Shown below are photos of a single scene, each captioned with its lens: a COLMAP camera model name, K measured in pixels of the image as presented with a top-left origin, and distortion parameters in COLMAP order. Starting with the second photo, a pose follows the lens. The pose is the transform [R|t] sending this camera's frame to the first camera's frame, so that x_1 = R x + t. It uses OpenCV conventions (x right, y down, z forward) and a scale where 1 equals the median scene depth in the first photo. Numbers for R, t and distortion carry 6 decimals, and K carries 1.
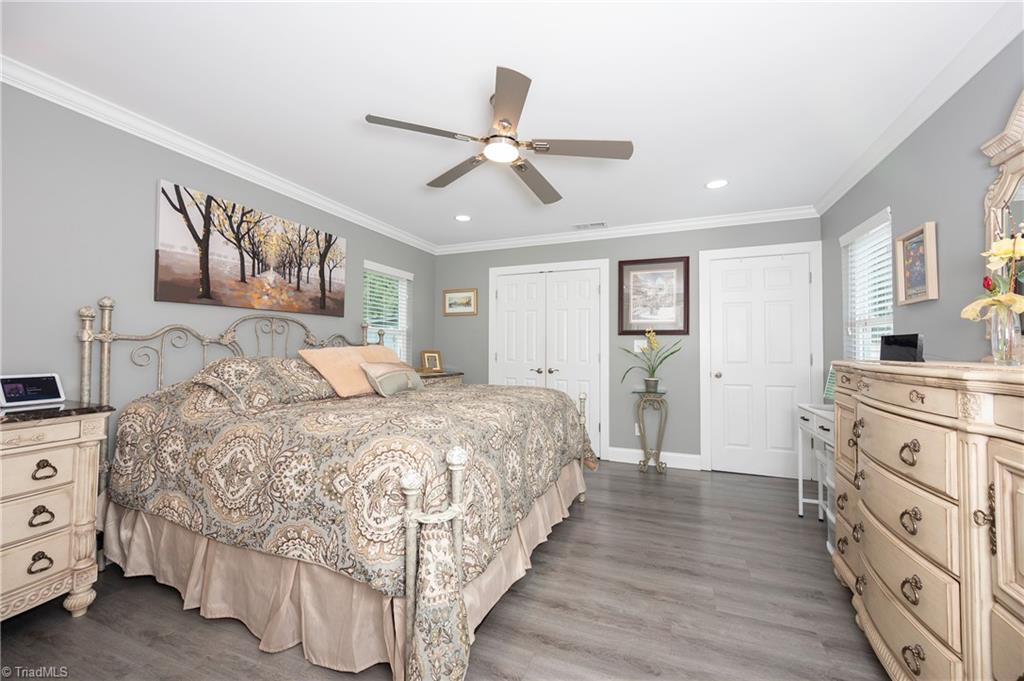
lens RADIAL K [[402.6, 0, 518.0], [0, 402.6, 340.0], [0, 0, 1]] dist [0.004235, -0.000149]
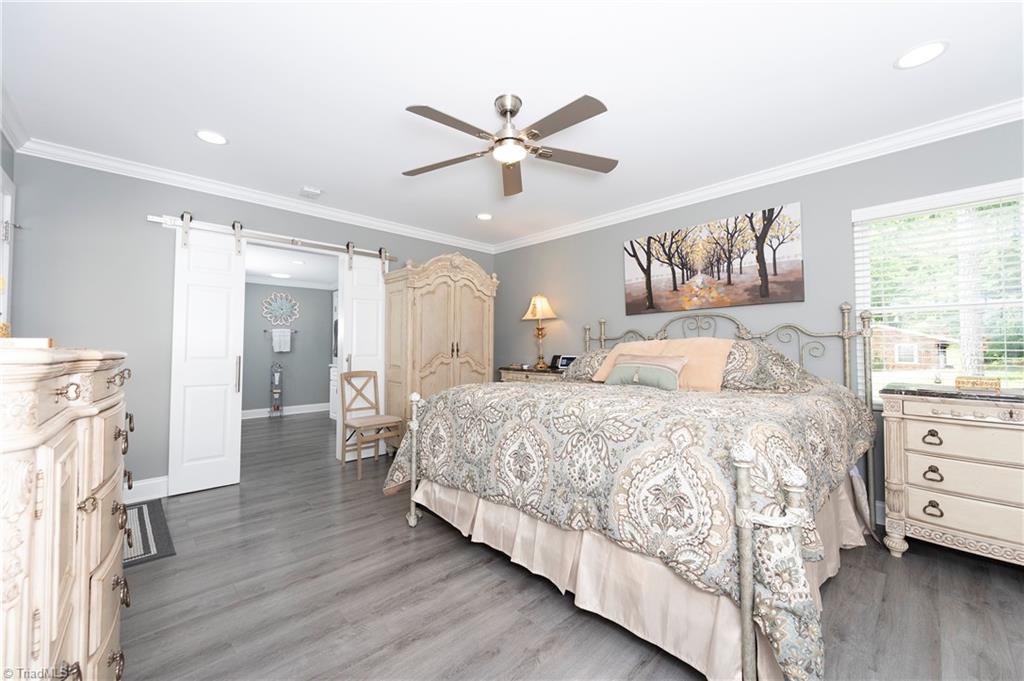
lens RADIAL K [[402.6, 0, 517.0], [0, 402.6, 341.2], [0, 0, 1]] dist [0.004235, -0.000149]
pose [[-0.418926, -0.020960, -0.907778, 0.620018], [0.020897, 0.999246, -0.032716, 0.042088], [0.907780, -0.032676, -0.418173, 1.001898]]
